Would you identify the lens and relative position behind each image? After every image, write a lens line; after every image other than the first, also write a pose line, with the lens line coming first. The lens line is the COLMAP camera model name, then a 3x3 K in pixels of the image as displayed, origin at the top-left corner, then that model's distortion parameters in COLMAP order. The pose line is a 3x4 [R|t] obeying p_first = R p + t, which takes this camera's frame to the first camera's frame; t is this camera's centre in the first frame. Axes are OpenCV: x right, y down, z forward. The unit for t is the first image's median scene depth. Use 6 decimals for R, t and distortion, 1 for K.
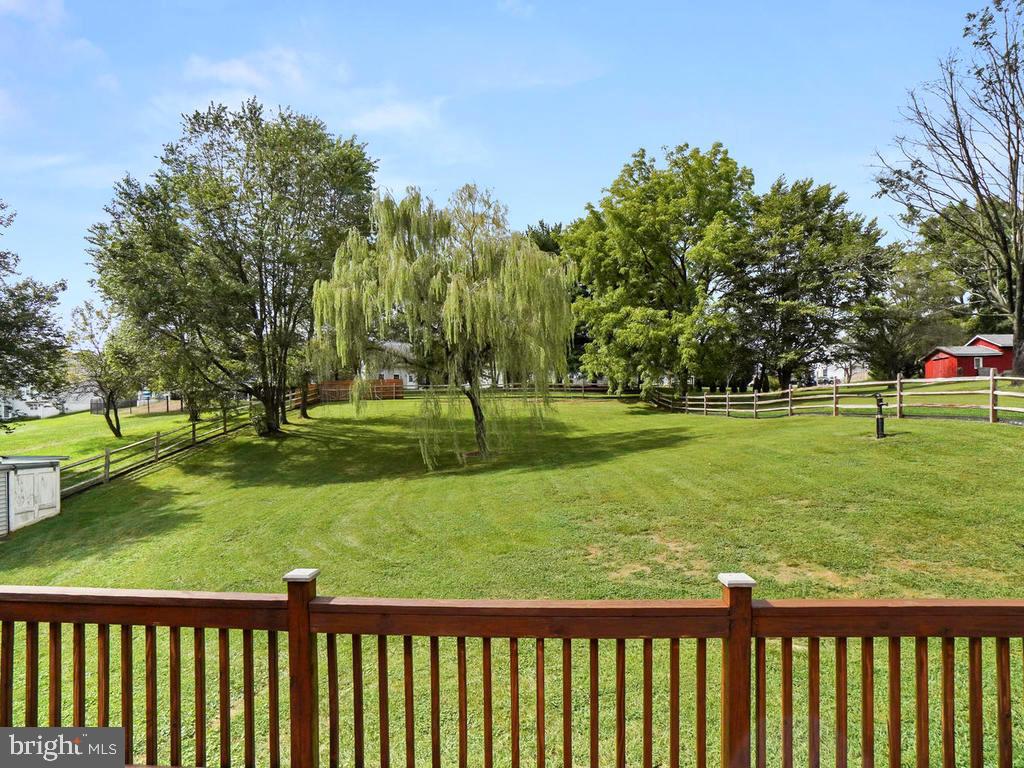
lens RADIAL K [[534.4, 0, 486.2], [0, 534.4, 423.9], [0, 0, 1]] dist [-0.033290, 0.013271]
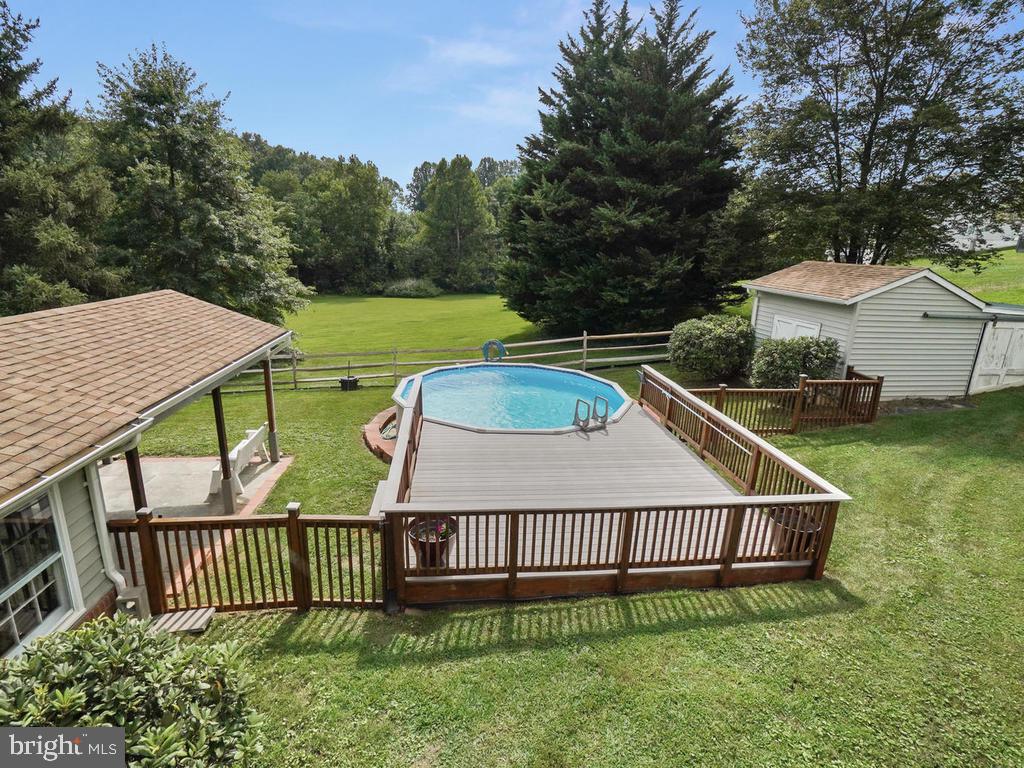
lens RADIAL K [[517.6, 0, 484.3], [0, 517.6, 374.0], [0, 0, 1]] dist [-0.048046, 0.000212]
pose [[0.135546, 0.249330, -0.958886, -0.176524], [-0.030743, 0.968410, 0.247461, 0.002832], [0.990294, -0.004064, 0.138929, 0.084369]]
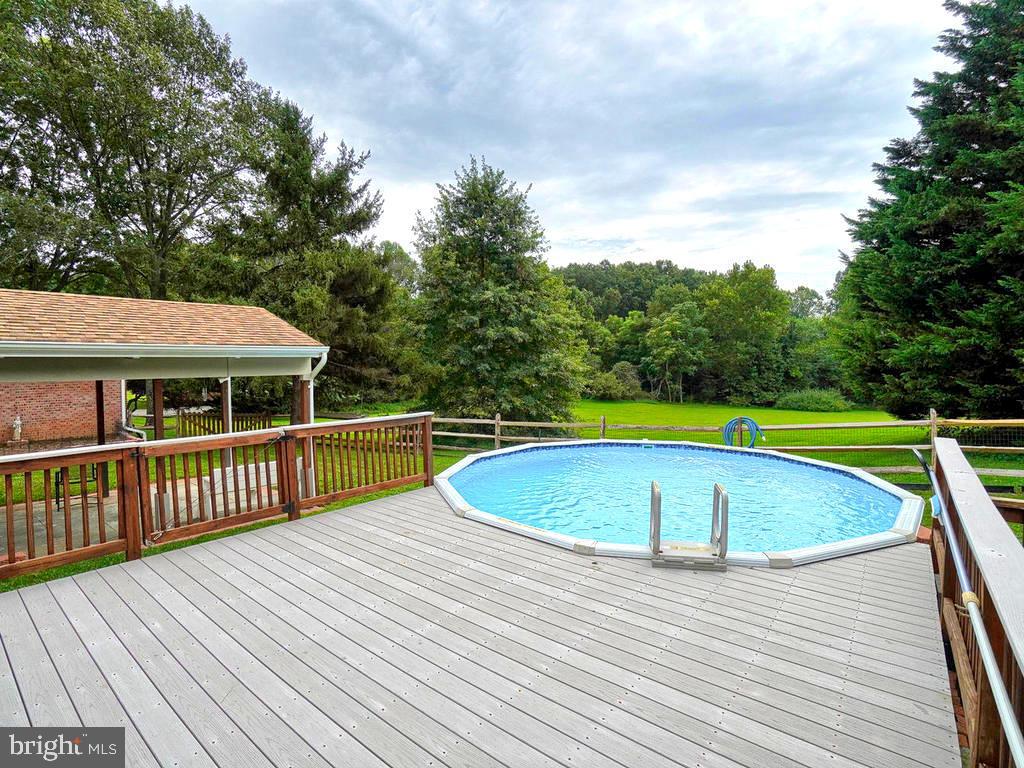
lens RADIAL K [[502.6, 0, 514.8], [0, 502.6, 367.3], [0, 0, 1]] dist [-0.024996, 0.000081]
pose [[-0.574858, 0.006302, -0.818229, -0.430737], [-0.009540, 0.999851, 0.014403, 0.095280], [0.818197, 0.016085, -0.574712, 0.301241]]
